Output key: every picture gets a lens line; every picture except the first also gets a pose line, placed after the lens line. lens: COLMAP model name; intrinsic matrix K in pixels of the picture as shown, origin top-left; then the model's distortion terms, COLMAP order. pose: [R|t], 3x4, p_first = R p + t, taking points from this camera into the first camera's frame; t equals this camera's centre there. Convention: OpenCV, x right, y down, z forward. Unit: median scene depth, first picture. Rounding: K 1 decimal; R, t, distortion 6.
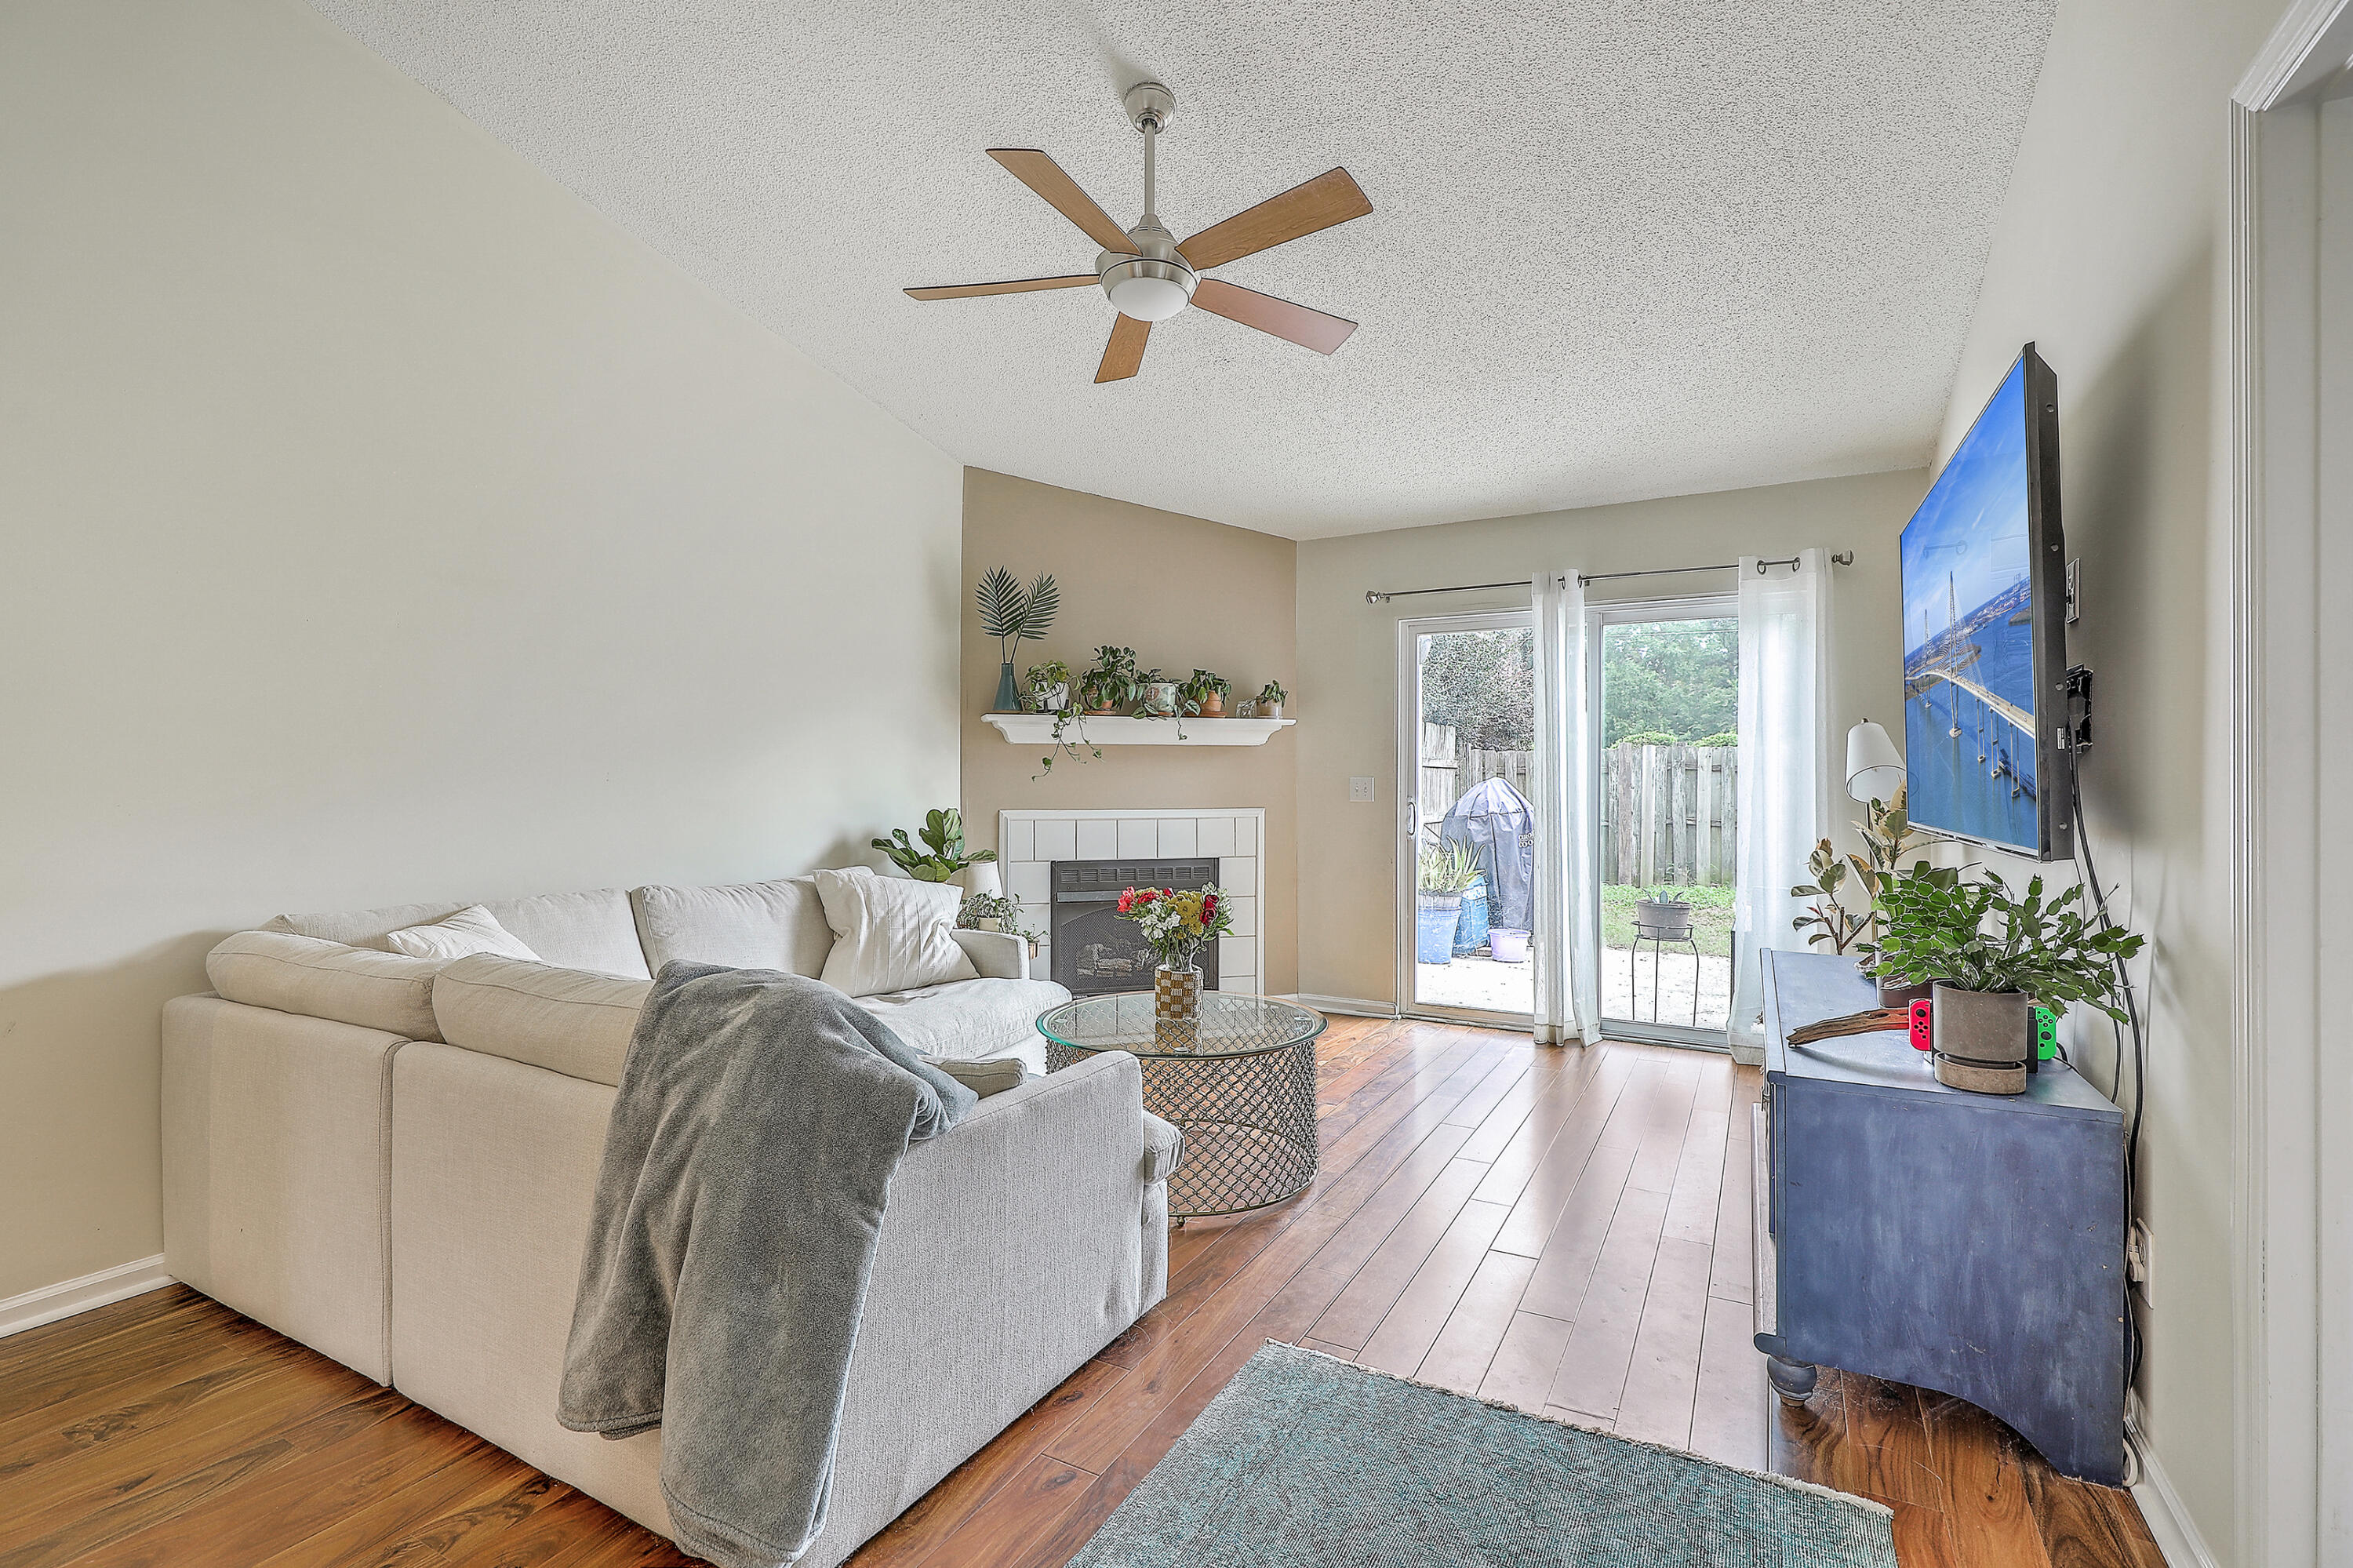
lens RADIAL K [[1054.4, 0, 1175.8], [0, 1054.4, 778.0], [0, 0, 1]] dist [0.004844, -0.000135]
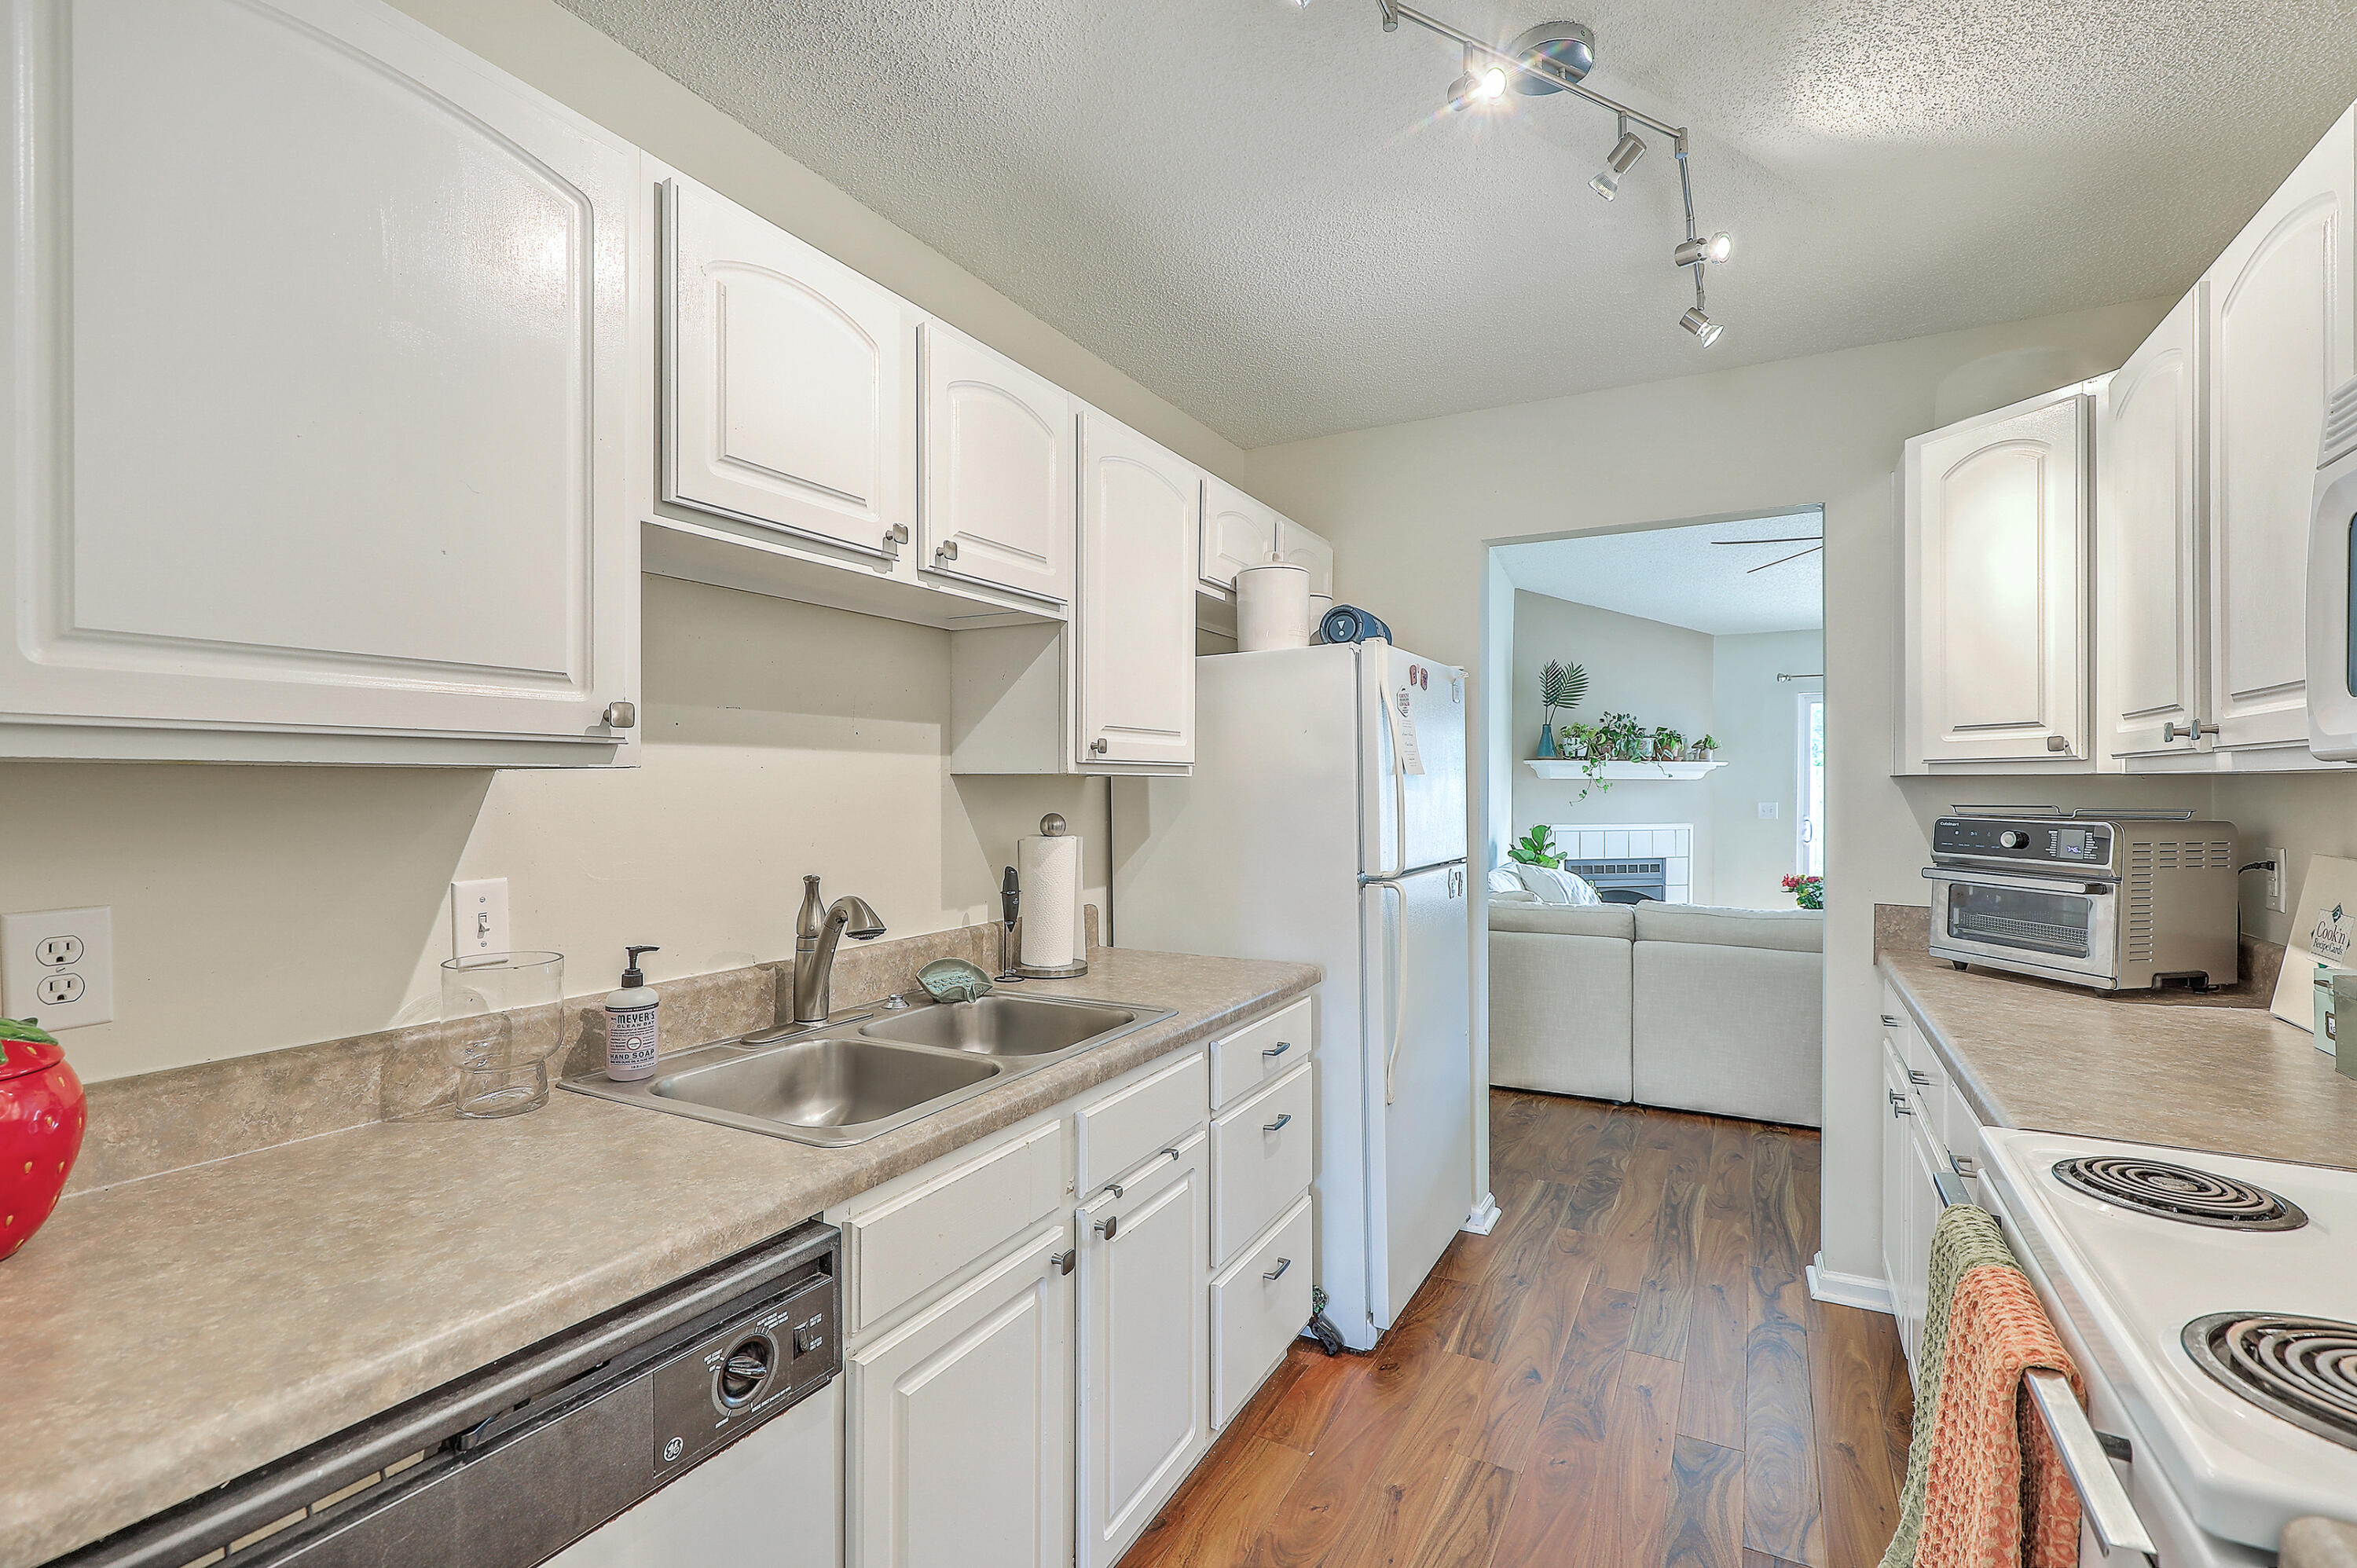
lens RADIAL K [[1056.1, 0, 1207.9], [0, 1056.1, 787.3], [0, 0, 1]] dist [0.004844, -0.000135]
pose [[0.999342, 0.001649, 0.036242, -0.678098], [-0.001833, 0.999986, 0.005032, -0.027903], [-0.036233, -0.005095, 0.999330, -0.446902]]
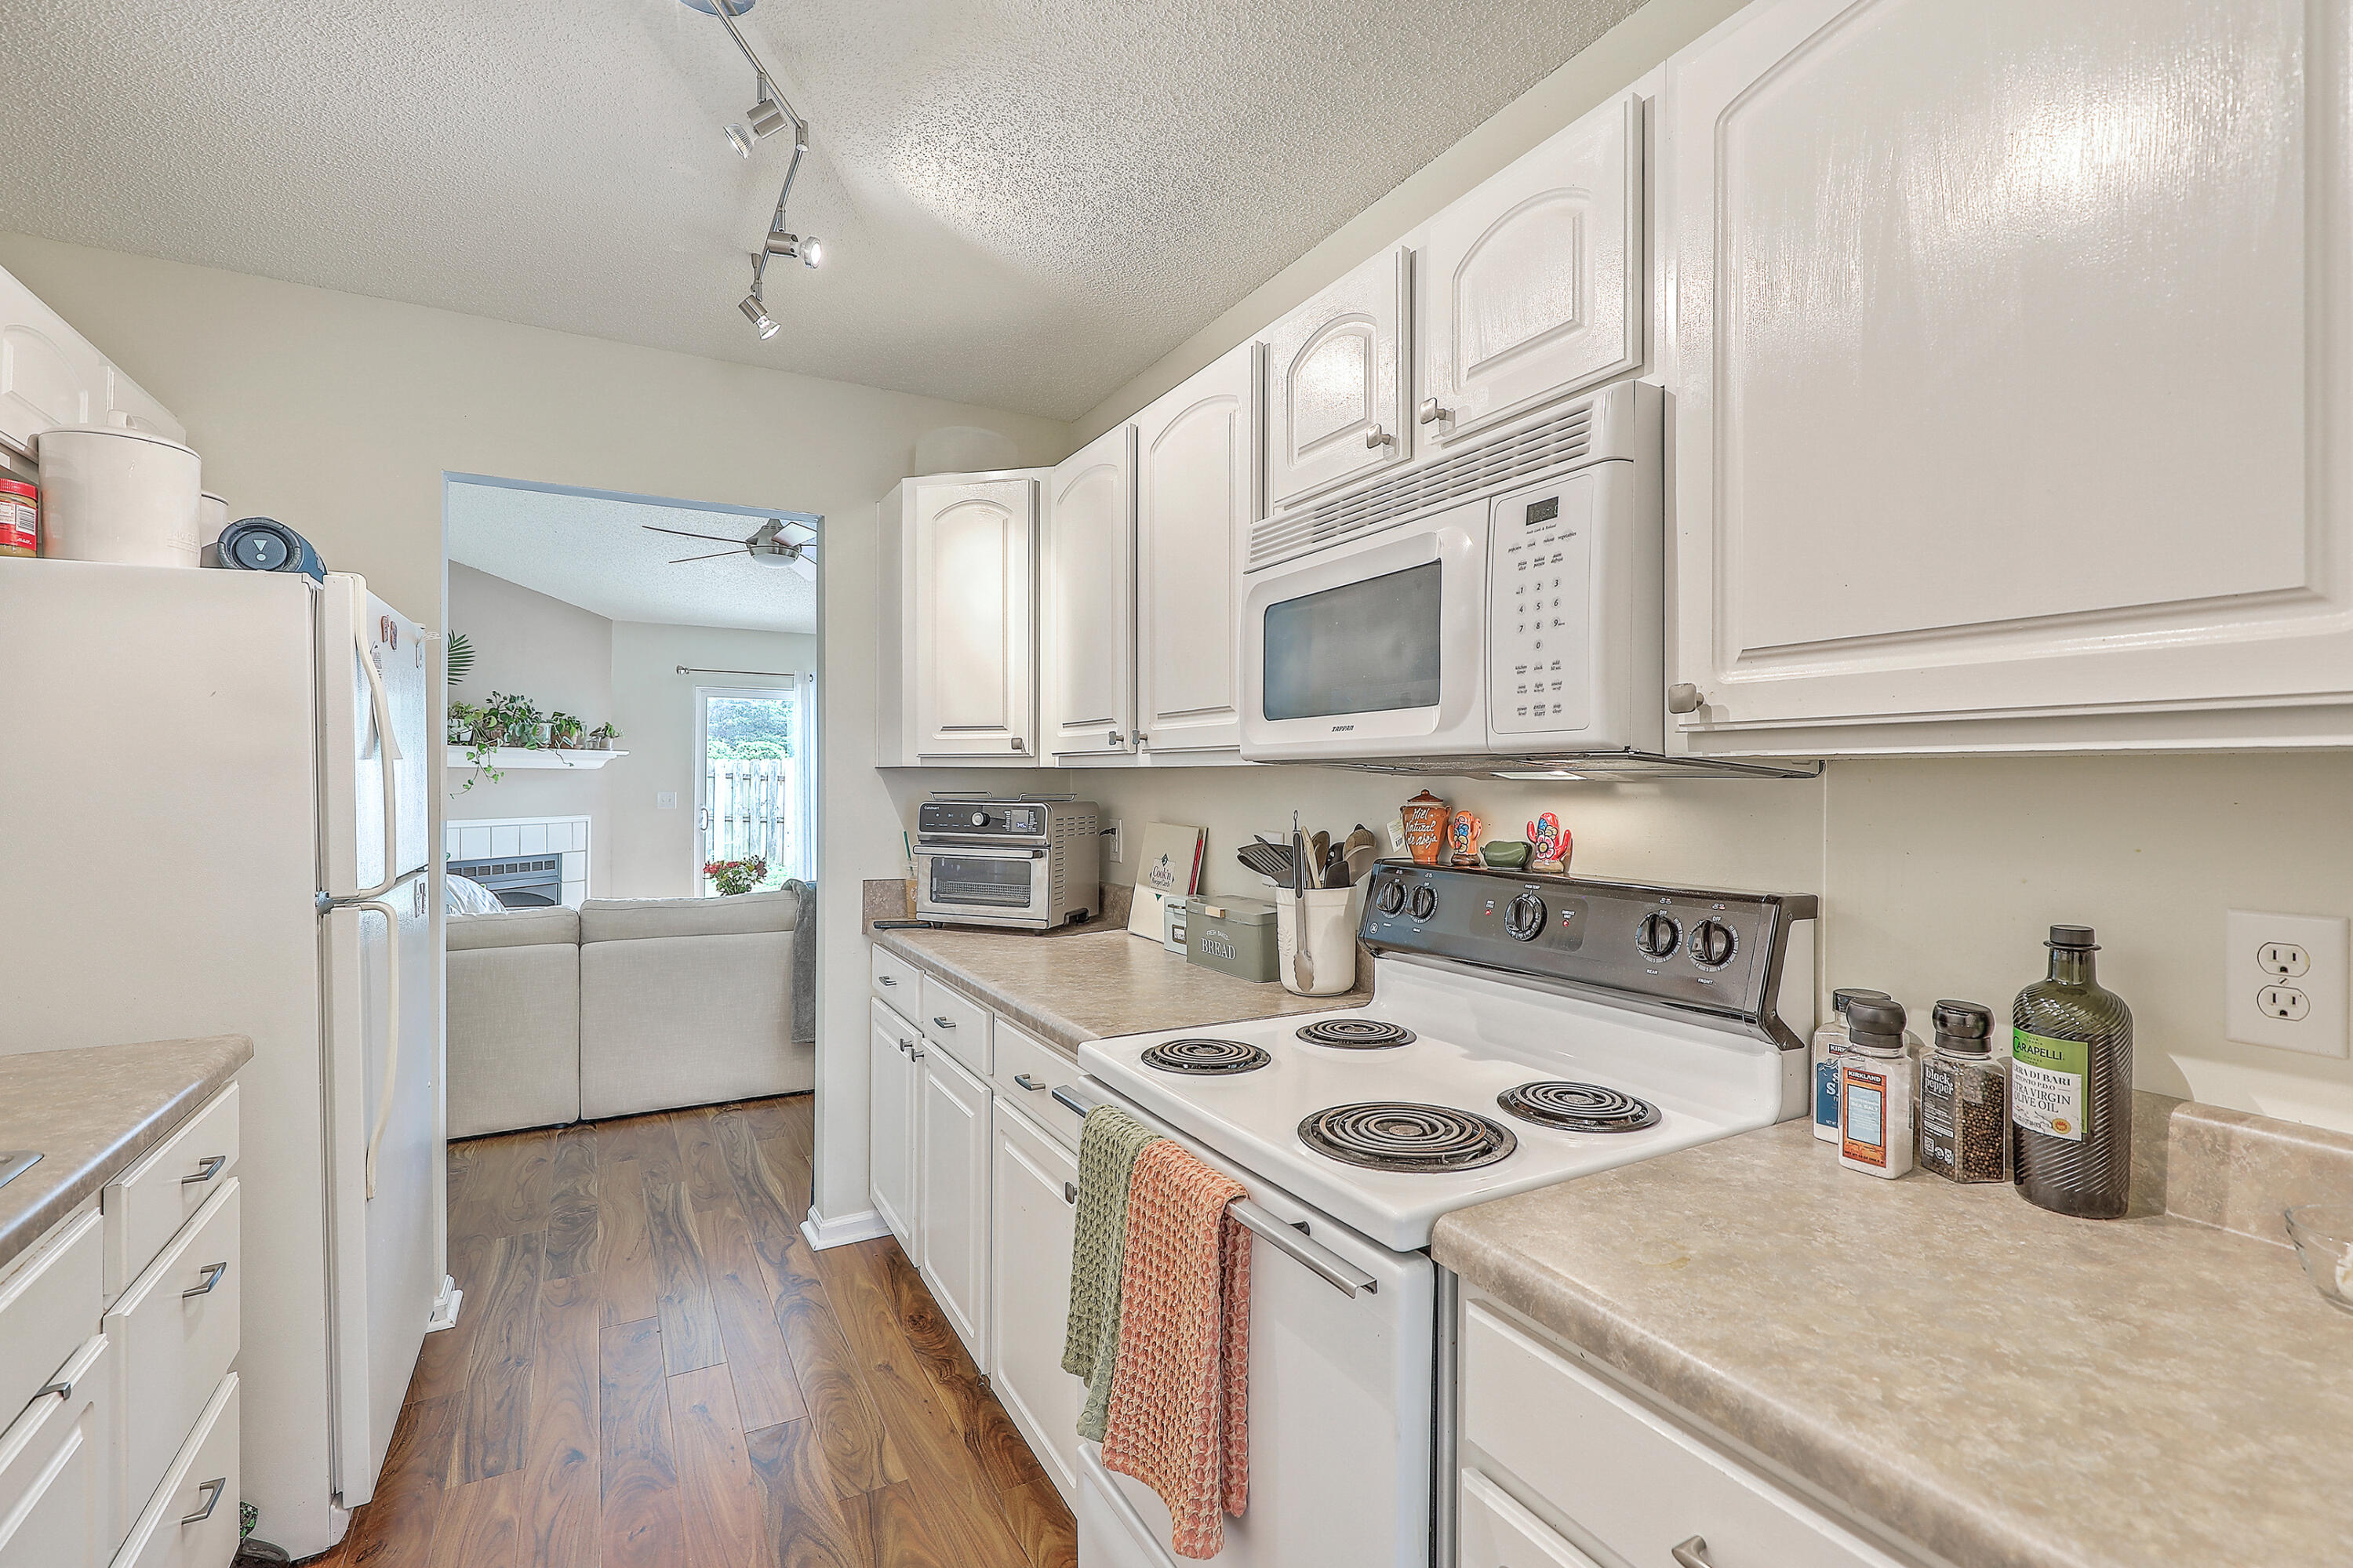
lens RADIAL K [[1054.4, 0, 1181.8], [0, 1054.4, 776.8], [0, 0, 1]] dist [0.004844, -0.000135]
pose [[0.517216, 0.003722, 0.855847, -0.745785], [-0.006604, 0.999978, -0.000358, -0.027037], [-0.855829, -0.005467, 0.517229, -0.390726]]
